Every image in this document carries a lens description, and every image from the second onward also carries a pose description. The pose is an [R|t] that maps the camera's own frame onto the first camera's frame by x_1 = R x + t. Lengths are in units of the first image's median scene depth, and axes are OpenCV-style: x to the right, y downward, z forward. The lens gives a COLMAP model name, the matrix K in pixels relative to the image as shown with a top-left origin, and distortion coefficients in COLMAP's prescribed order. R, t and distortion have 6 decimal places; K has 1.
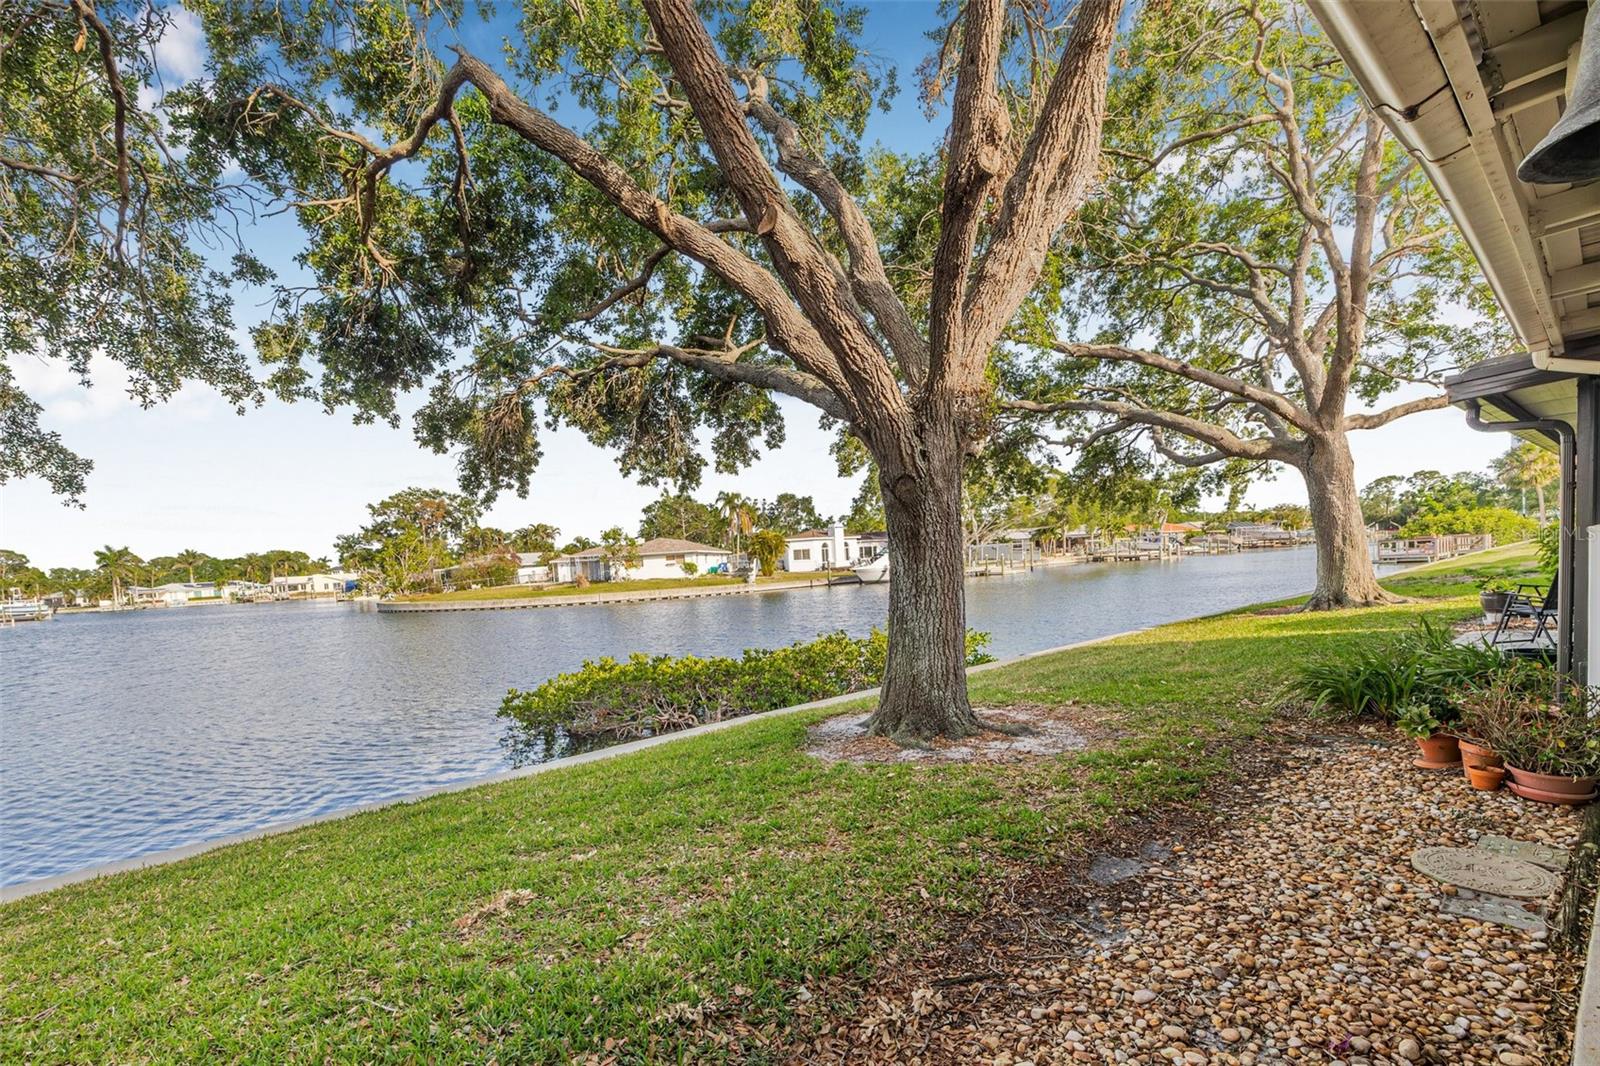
lens RADIAL K [[725.0, 0, 790.2], [0, 725.0, 599.6], [0, 0, 1]] dist [0.002792, -0.000398]
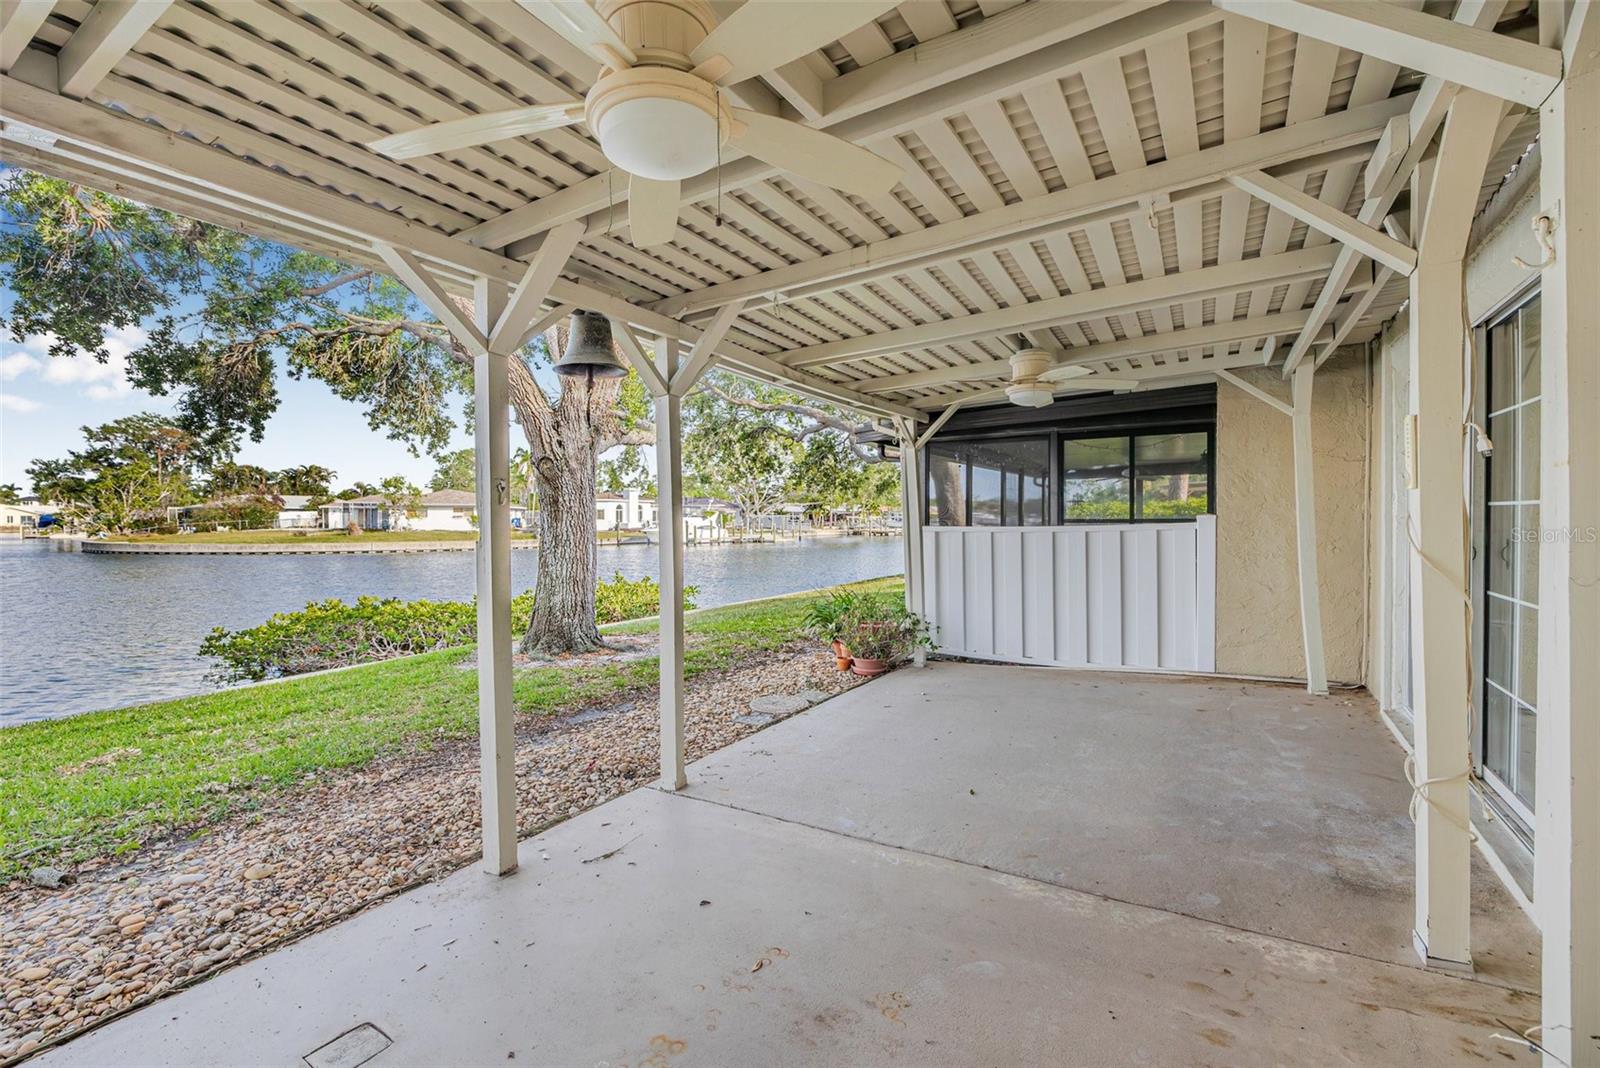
lens RADIAL K [[678.8, 0, 798.7], [0, 678.8, 519.1], [0, 0, 1]] dist [0.002270, -0.000464]
pose [[0.956977, 0.056558, 0.284599, 0.096228], [-0.038462, 0.996890, -0.068783, 0.005013], [-0.287604, 0.054877, 0.956176, -0.129304]]
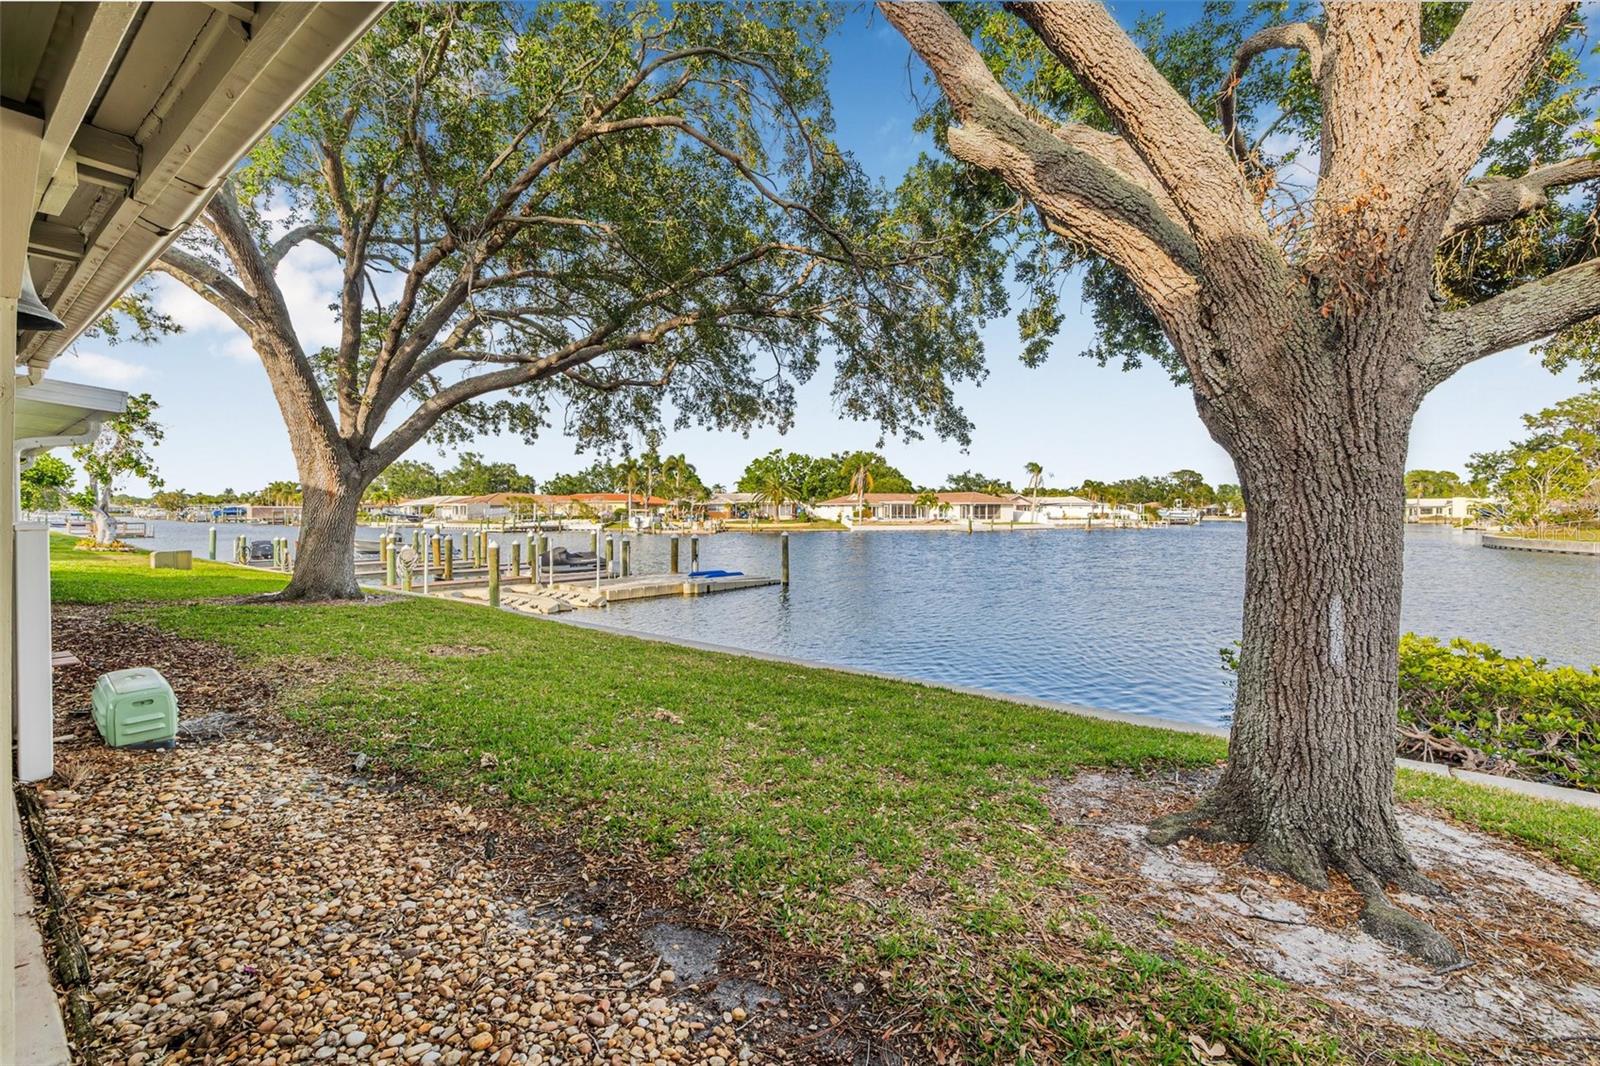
lens RADIAL K [[678.8, 0, 765.8], [0, 678.8, 514.6], [0, 0, 1]] dist [0.002270, -0.000464]
pose [[0.193502, 0.061265, -0.979185, 0.251904], [-0.064126, 0.996704, 0.049689, -0.028524], [0.979002, 0.053176, 0.196793, 0.202152]]
